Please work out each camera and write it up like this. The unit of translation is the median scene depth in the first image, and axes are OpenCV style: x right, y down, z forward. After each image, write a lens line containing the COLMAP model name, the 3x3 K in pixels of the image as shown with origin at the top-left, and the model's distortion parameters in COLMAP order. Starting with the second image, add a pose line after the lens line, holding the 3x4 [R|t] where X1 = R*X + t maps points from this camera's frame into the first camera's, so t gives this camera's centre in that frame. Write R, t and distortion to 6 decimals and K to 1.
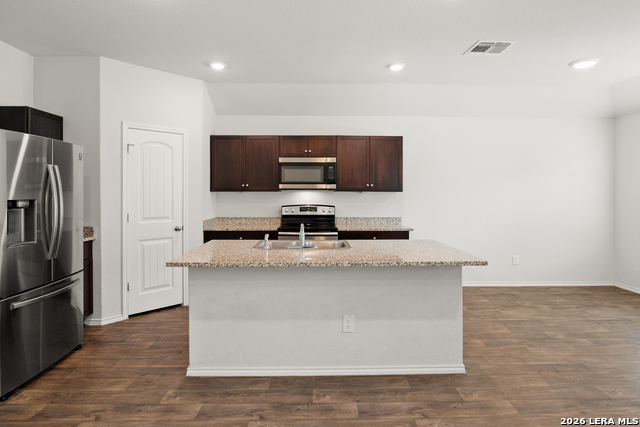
lens RADIAL K [[365.9, 0, 318.1], [0, 365.9, 193.1], [0, 0, 1]] dist [-0.009050, -0.002926]
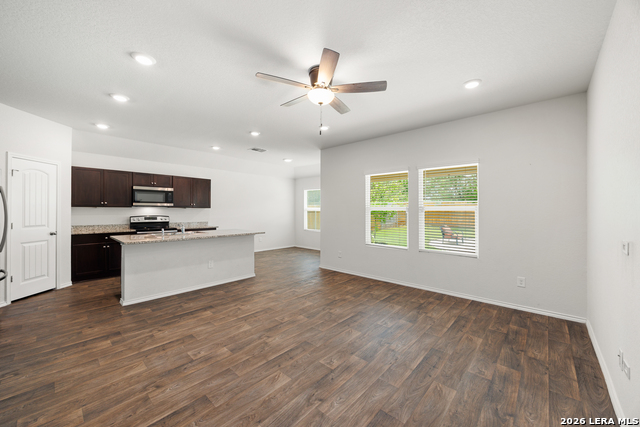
lens RADIAL K [[246.7, 0, 324.1], [0, 246.7, 214.8], [0, 0, 1]] dist [-0.003144, -0.000563]
pose [[0.678848, -0.011449, 0.734190, -0.346390], [-0.002327, 0.999840, 0.017744, 0.008157], [-0.734275, -0.013754, 0.678712, -0.354437]]
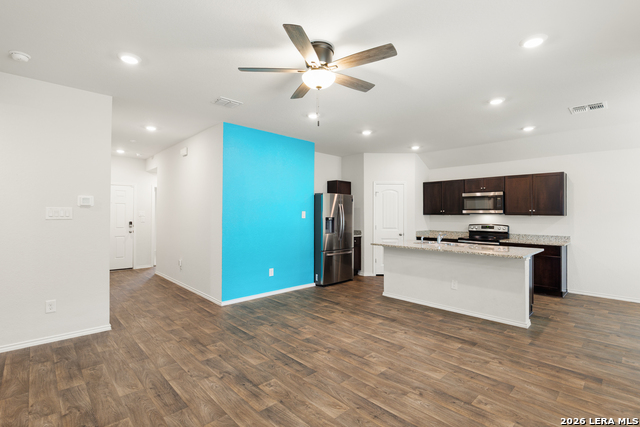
lens RADIAL K [[306.8, 0, 322.3], [0, 306.8, 205.8], [0, 0, 1]] dist [-0.004884, -0.001523]
pose [[0.678429, -0.017924, -0.734448, 0.473411], [-0.008402, 0.999448, -0.032153, 0.003789], [0.734618, 0.027984, 0.677903, -0.349881]]
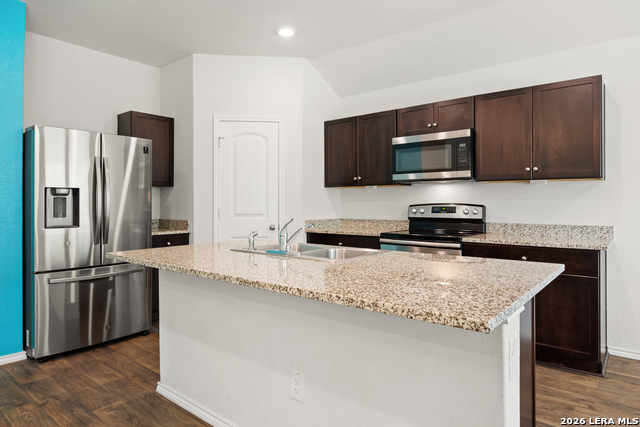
lens RADIAL K [[394.2, 0, 321.8], [0, 394.2, 198.2], [0, 0, 1]] dist [-0.000503, -0.002671]
pose [[0.762444, -0.010435, -0.646970, 0.312586], [-0.000097, 0.999868, -0.016241, 0.038561], [0.647054, 0.012446, 0.762343, 0.317334]]
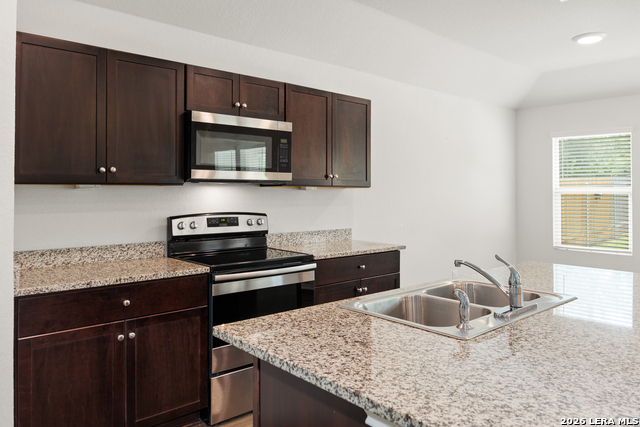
lens RADIAL K [[466.5, 0, 325.1], [0, 466.5, 185.8], [0, 0, 1]] dist [-0.021400, 0.000304]
pose [[0.753485, 0.009377, 0.657398, -0.380141], [-0.000013, 0.999899, -0.014246, 0.004869], [-0.657465, 0.010726, 0.753409, 0.479388]]
